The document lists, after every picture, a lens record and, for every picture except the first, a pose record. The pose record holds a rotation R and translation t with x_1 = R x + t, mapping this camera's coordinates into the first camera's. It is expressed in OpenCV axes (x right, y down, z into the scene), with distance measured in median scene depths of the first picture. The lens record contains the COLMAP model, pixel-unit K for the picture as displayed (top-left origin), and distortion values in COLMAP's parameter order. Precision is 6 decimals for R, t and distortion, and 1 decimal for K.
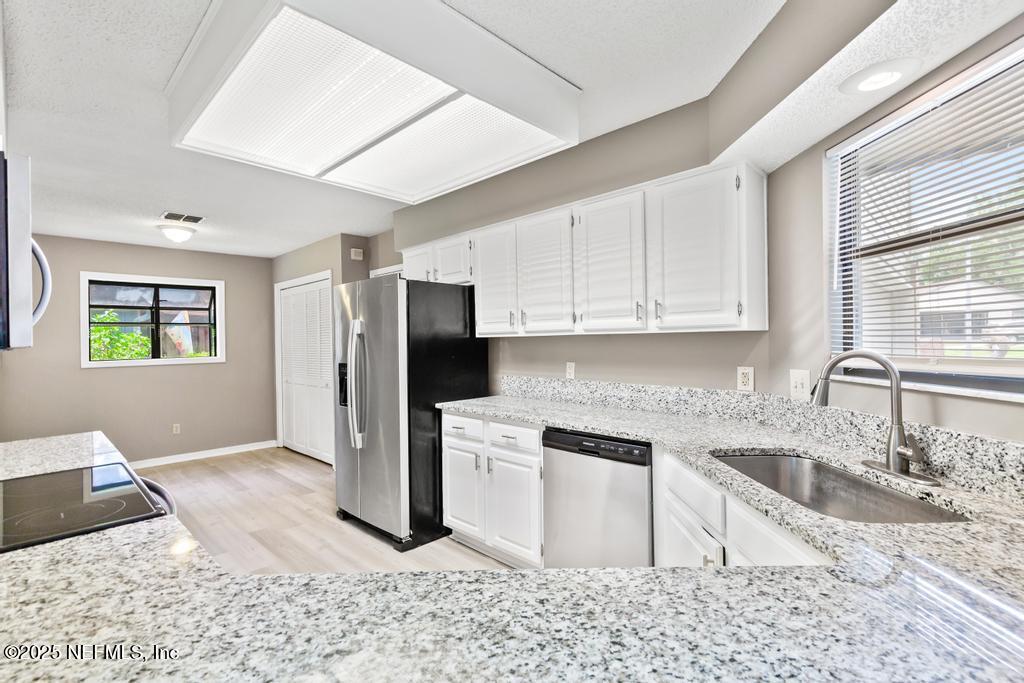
lens RADIAL K [[463.2, 0, 512.0], [0, 463.2, 341.5], [0, 0, 1]] dist [0.001006, 0.000171]
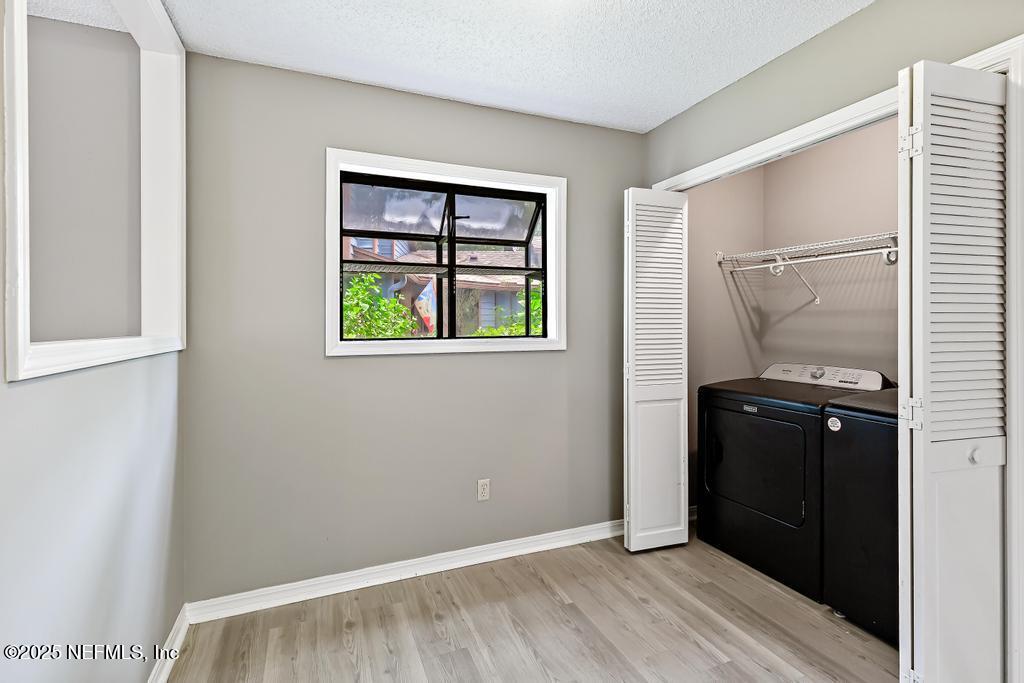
lens RADIAL K [[474.5, 0, 510.2], [0, 474.5, 323.3], [0, 0, 1]] dist [-0.000004, 0.000043]
pose [[0.916651, 0.013100, -0.399473, -0.504627], [-0.011597, 0.999914, 0.006180, 0.016177], [0.399520, -0.001033, 0.916724, 0.564407]]
